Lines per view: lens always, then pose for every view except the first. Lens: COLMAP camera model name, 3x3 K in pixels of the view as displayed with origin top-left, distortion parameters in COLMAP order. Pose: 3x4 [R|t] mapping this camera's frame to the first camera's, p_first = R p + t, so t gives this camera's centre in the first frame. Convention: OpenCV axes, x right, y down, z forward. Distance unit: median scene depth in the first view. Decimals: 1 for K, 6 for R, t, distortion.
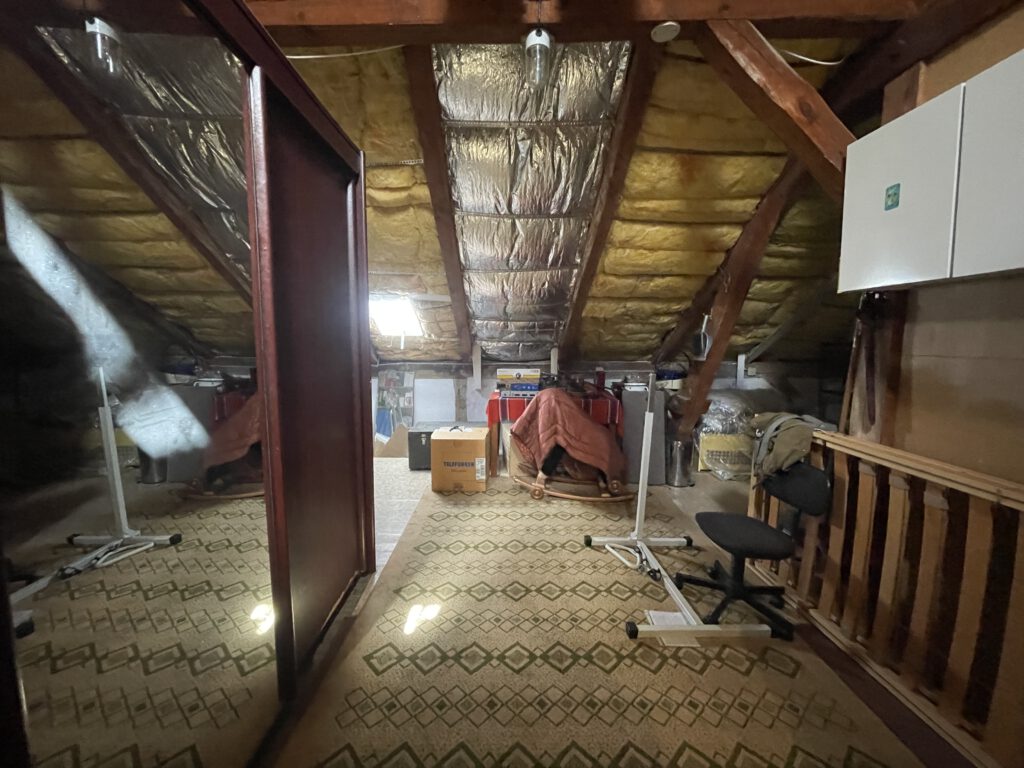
lens RADIAL K [[408.0, 0, 512.0], [0, 408.0, 384.0], [0, 0, 1]] dist [-0.003329, -0.000301]
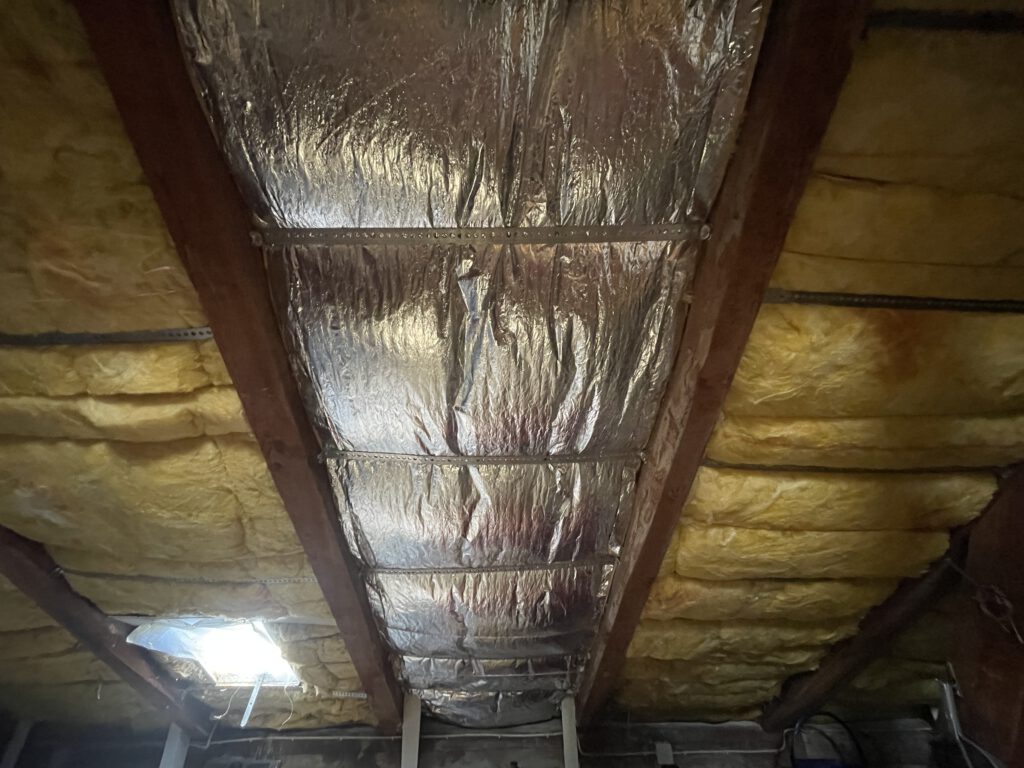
lens RADIAL K [[408.0, 0, 512.0], [0, 408.0, 384.0], [0, 0, 1]] dist [-0.003329, -0.000301]
pose [[0.999863, -0.005633, 0.015533, 0.045282], [0.012950, 0.851019, -0.524975, -0.239541], [-0.010262, 0.525104, 0.850976, 0.560565]]
